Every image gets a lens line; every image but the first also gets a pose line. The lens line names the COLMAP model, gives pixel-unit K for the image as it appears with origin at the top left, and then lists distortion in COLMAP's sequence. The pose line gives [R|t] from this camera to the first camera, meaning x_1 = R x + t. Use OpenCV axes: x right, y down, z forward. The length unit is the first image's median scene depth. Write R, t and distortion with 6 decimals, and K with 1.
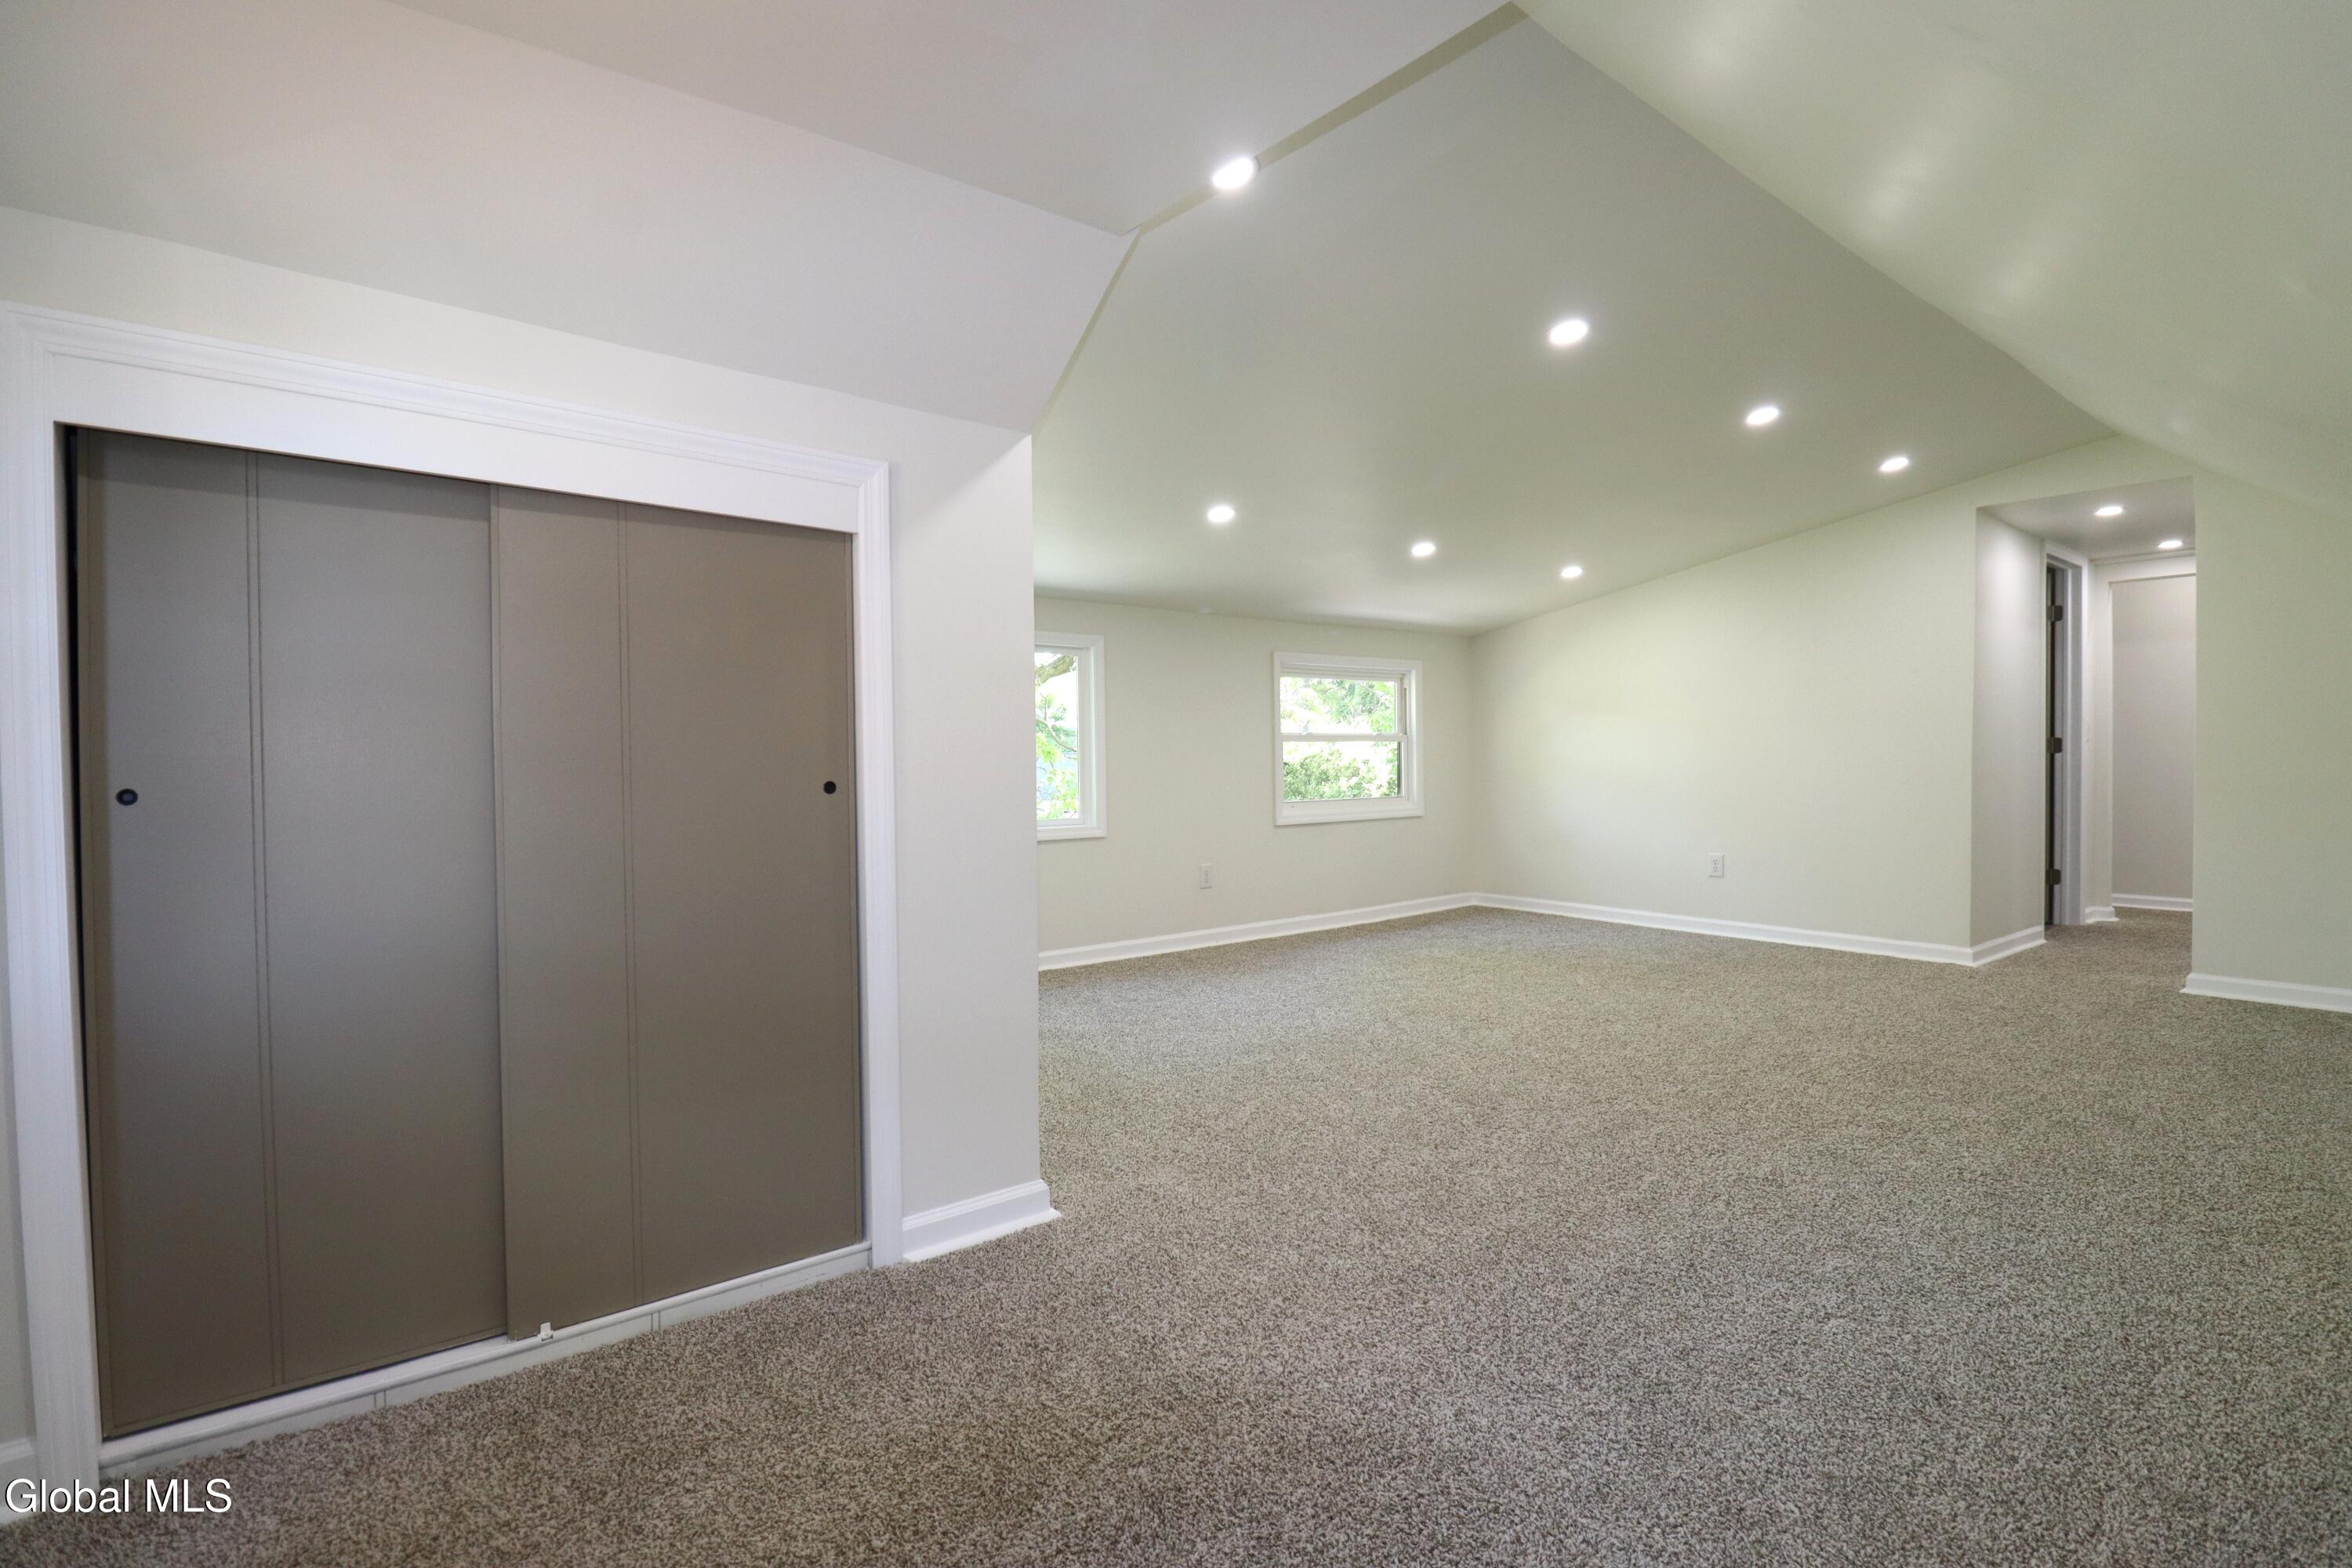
lens RADIAL K [[1110.2, 0, 1171.5], [0, 1110.2, 781.2], [0, 0, 1]] dist [0.002700, -0.015112]
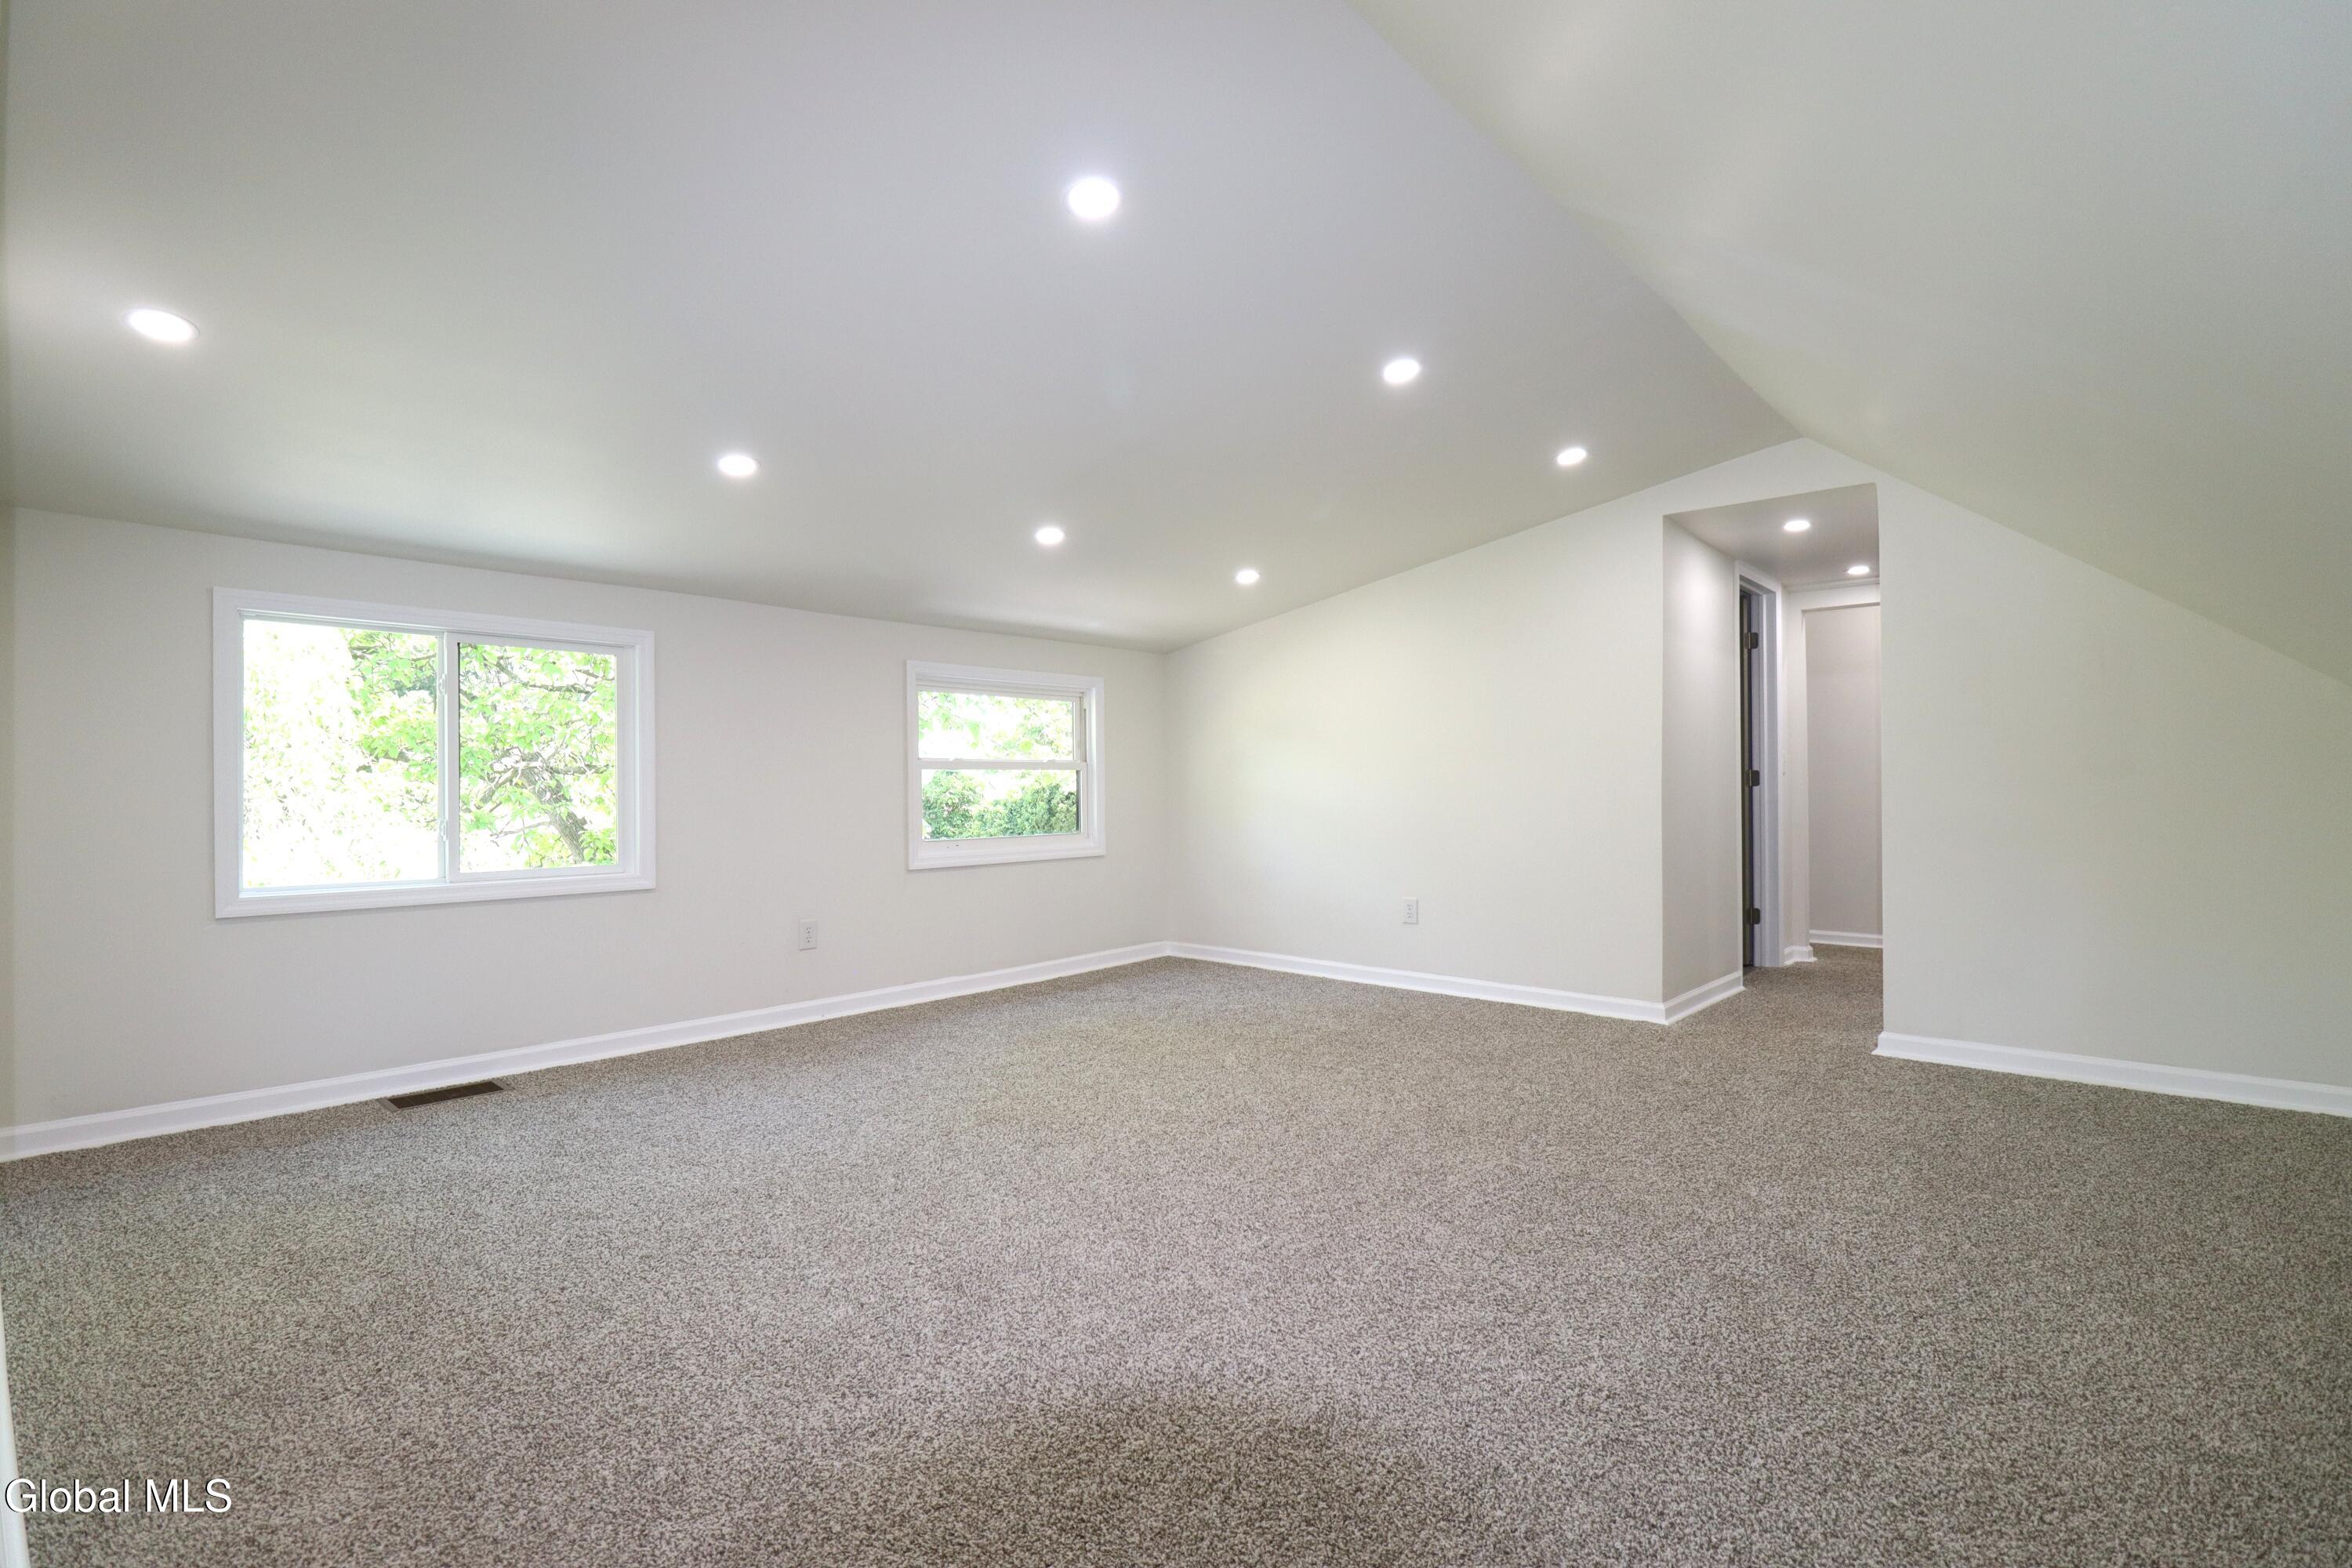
lens RADIAL K [[1111.9, 0, 1167.9], [0, 1111.9, 780.2], [0, 0, 1]] dist [0.005822, -0.022055]
pose [[0.985061, 0.005107, 0.172129, 0.156097], [-0.000359, 0.999619, -0.027606, -0.004569], [-0.172204, 0.027132, 0.984688, 0.162137]]
